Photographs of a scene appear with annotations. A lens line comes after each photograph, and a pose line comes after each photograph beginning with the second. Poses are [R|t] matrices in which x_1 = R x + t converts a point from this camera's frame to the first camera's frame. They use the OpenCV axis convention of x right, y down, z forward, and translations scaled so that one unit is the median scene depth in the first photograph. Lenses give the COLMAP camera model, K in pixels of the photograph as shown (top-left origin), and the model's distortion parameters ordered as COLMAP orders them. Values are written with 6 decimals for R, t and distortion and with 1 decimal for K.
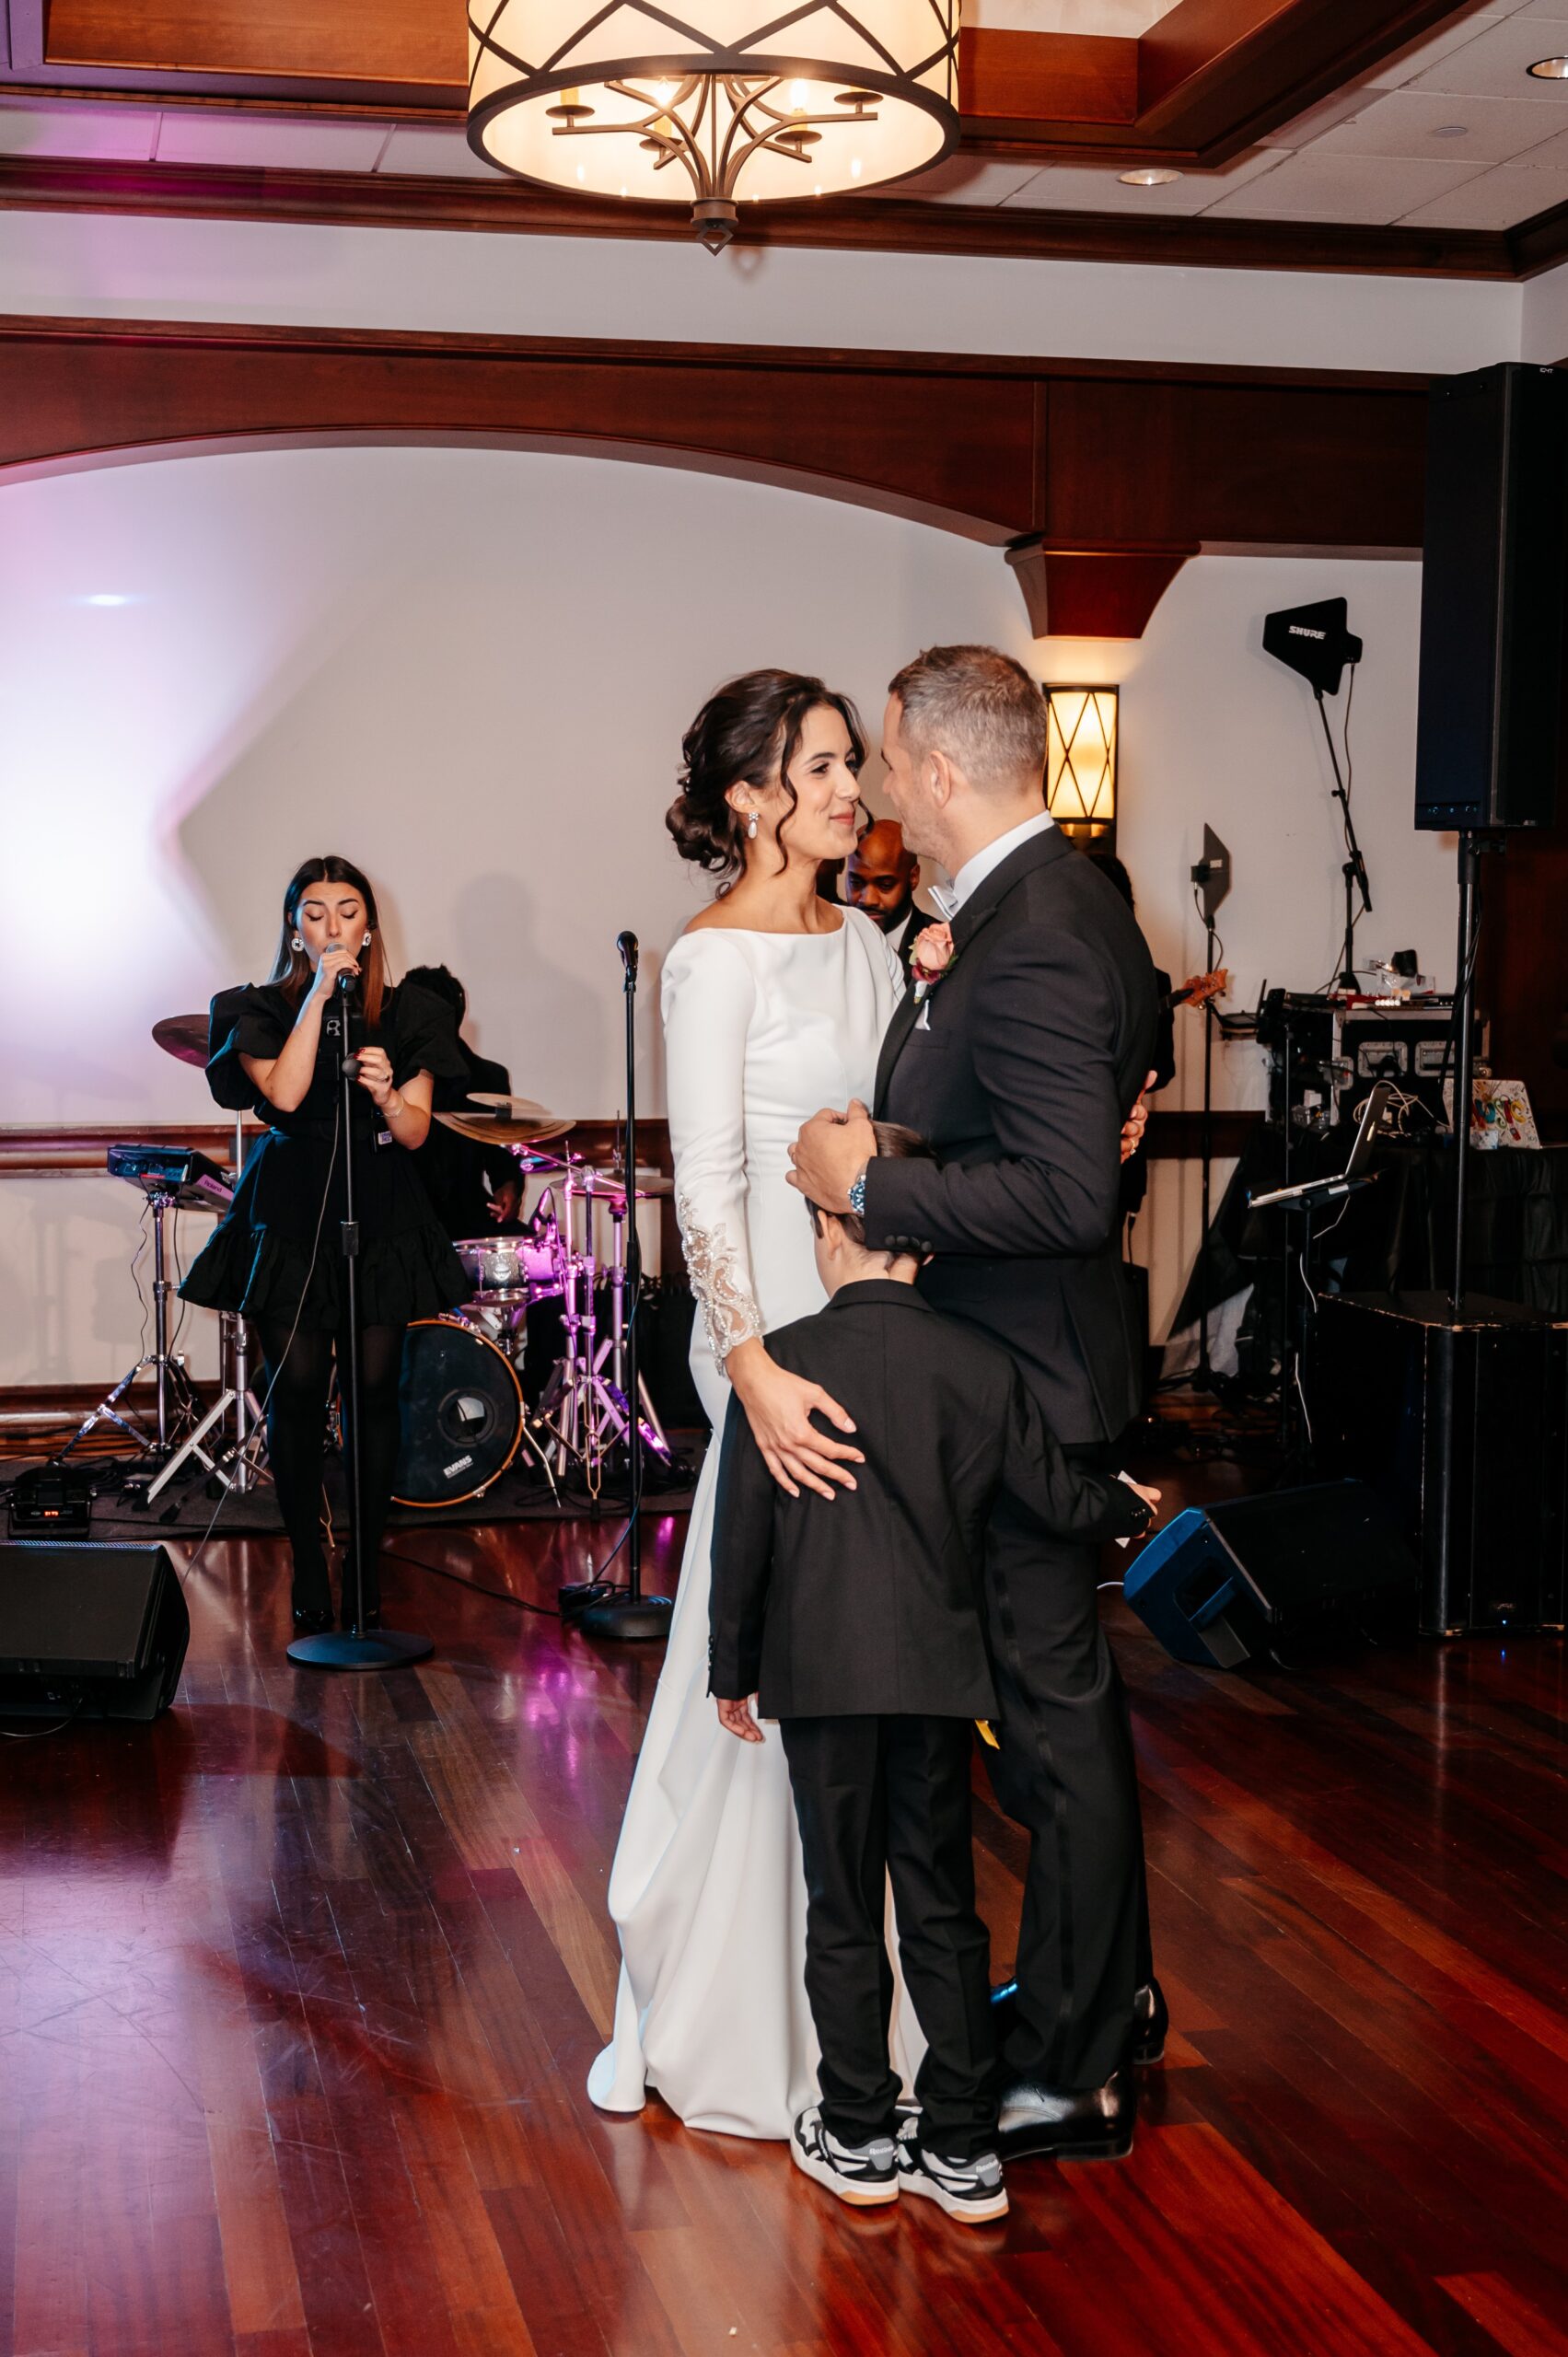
lens RADIAL K [[3041.9, 0, 737.5], [0, 3041.9, 1156.1], [0, 0, 1]] dist [0.013200, 0.013461]
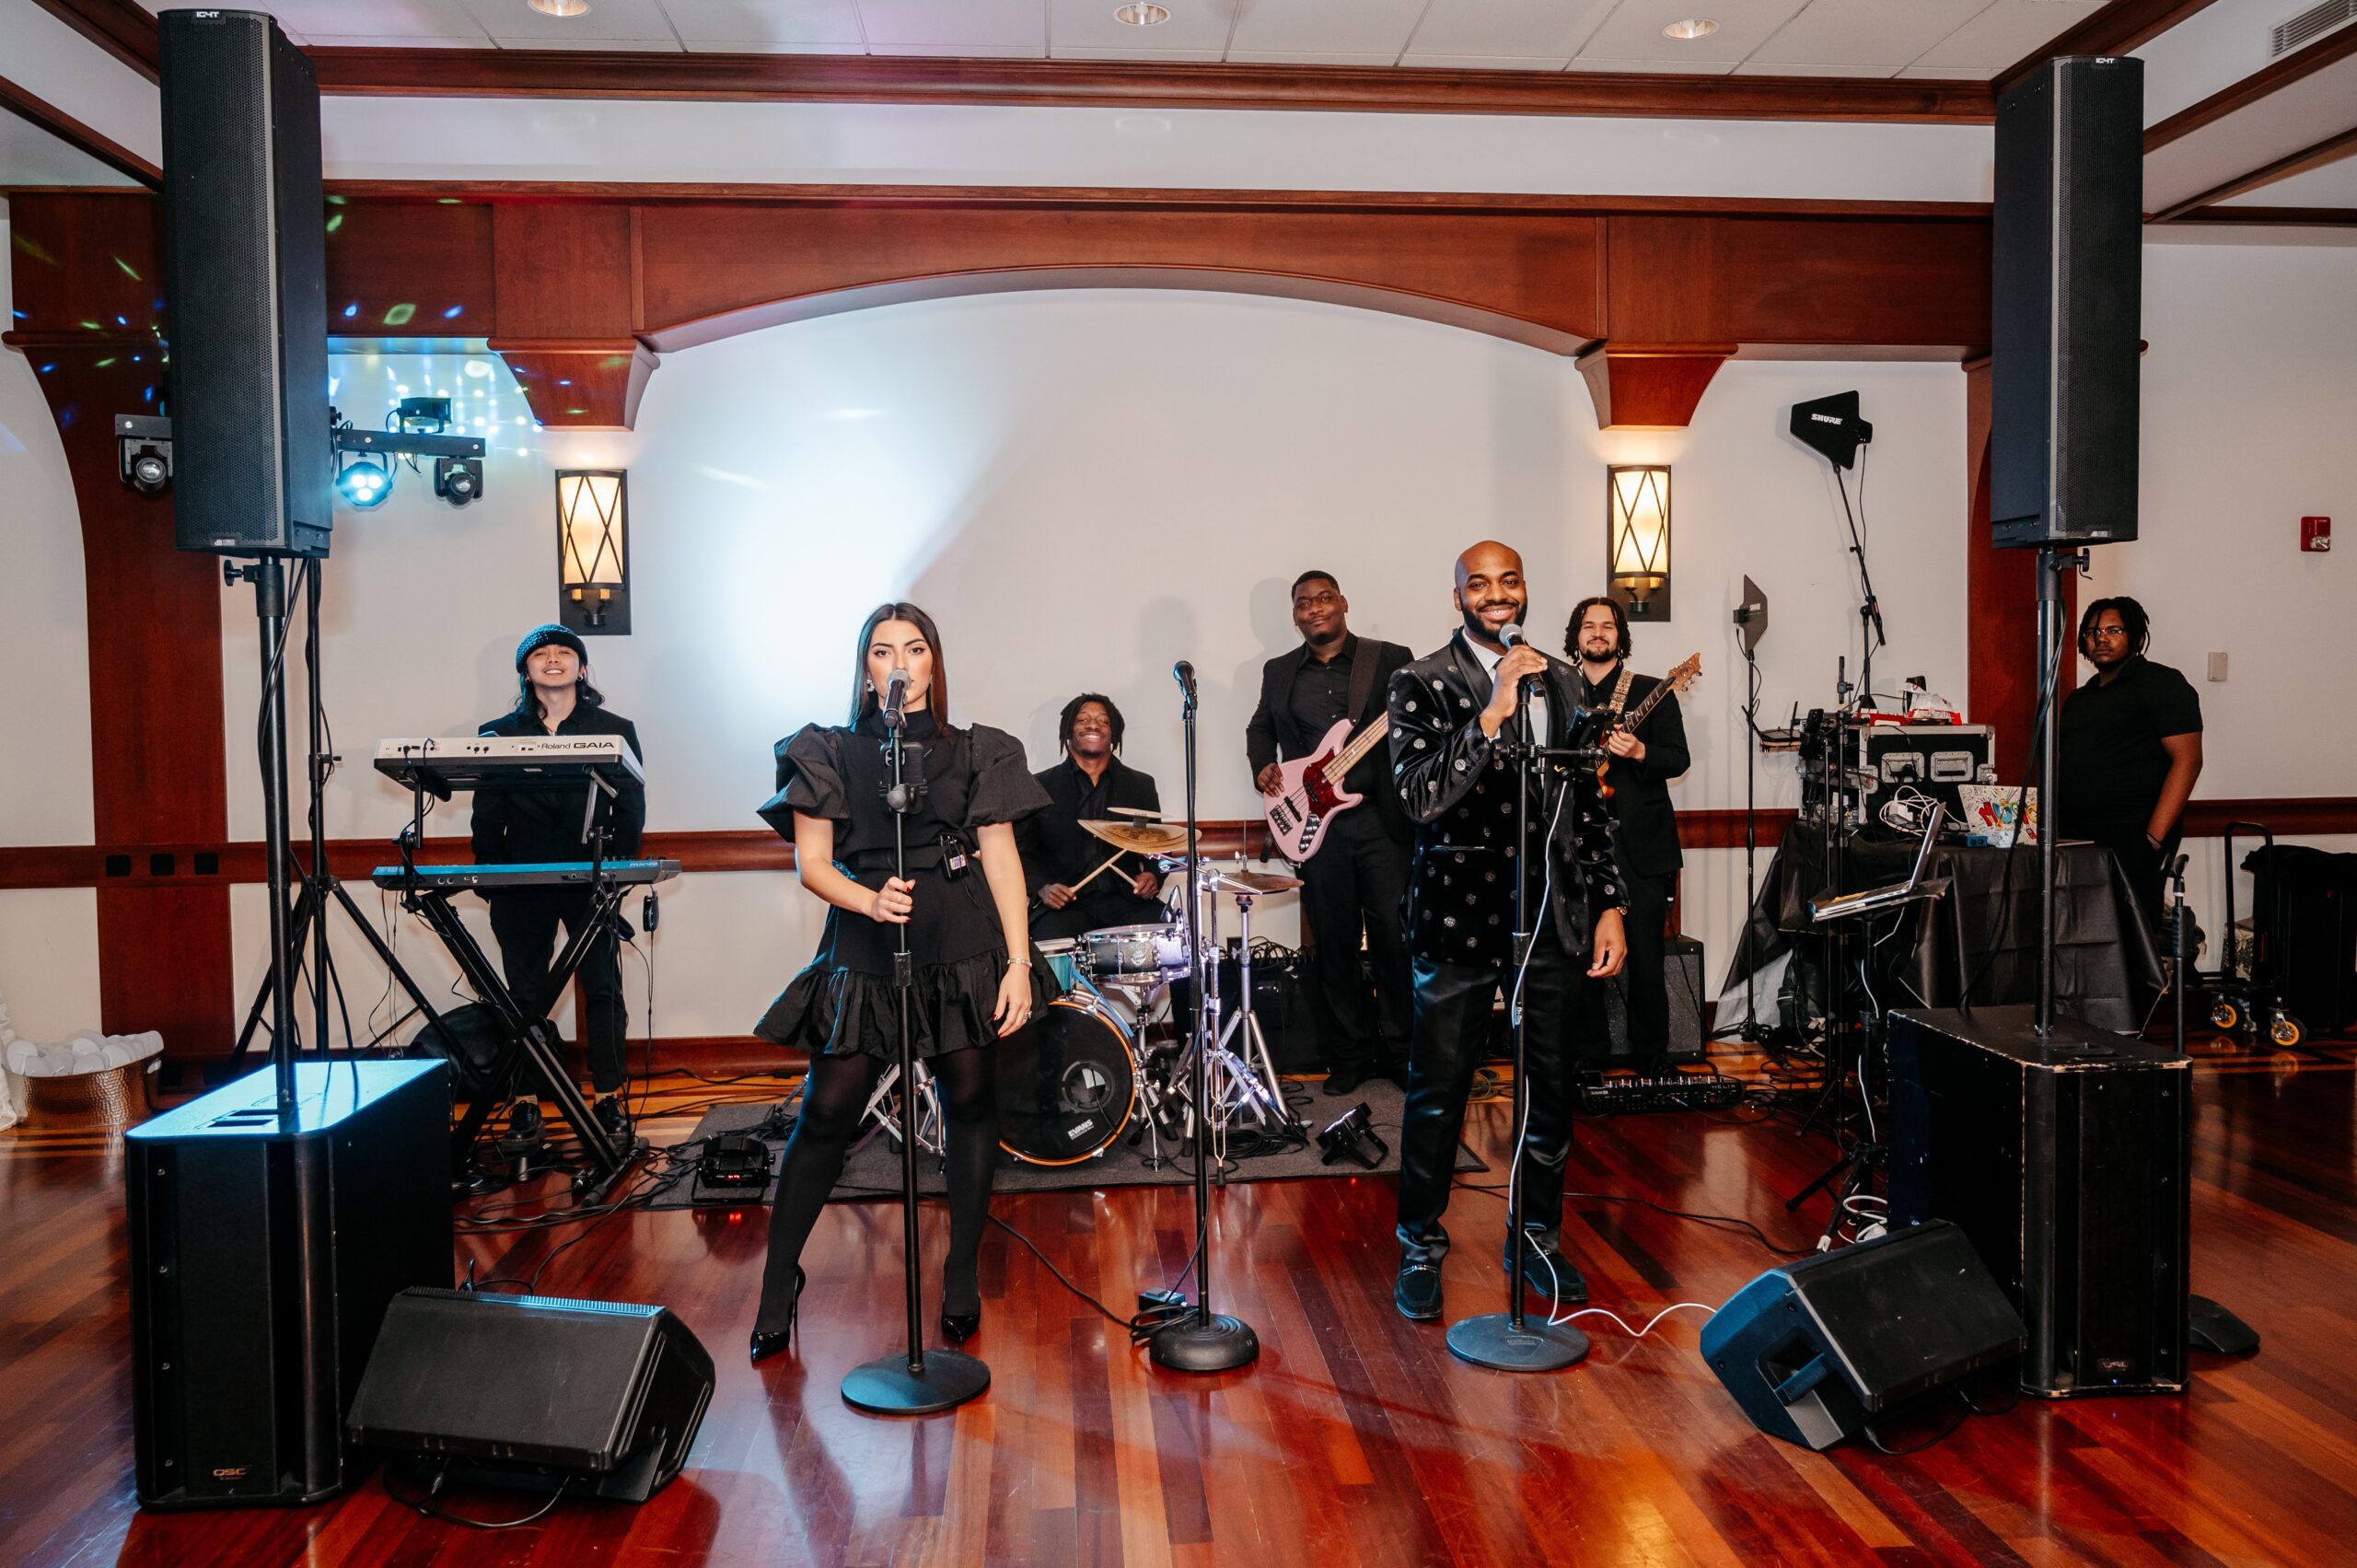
lens RADIAL K [[1685.6, 0, 1185.5], [0, 1685.6, 729.5], [0, 0, 1]] dist [-0.036639, 0.002964]
pose [[0.988848, -0.007253, -0.148748, 0.031303], [0.000861, 0.999075, -0.042991, -0.018327], [0.148923, 0.042384, 0.987940, 0.303232]]
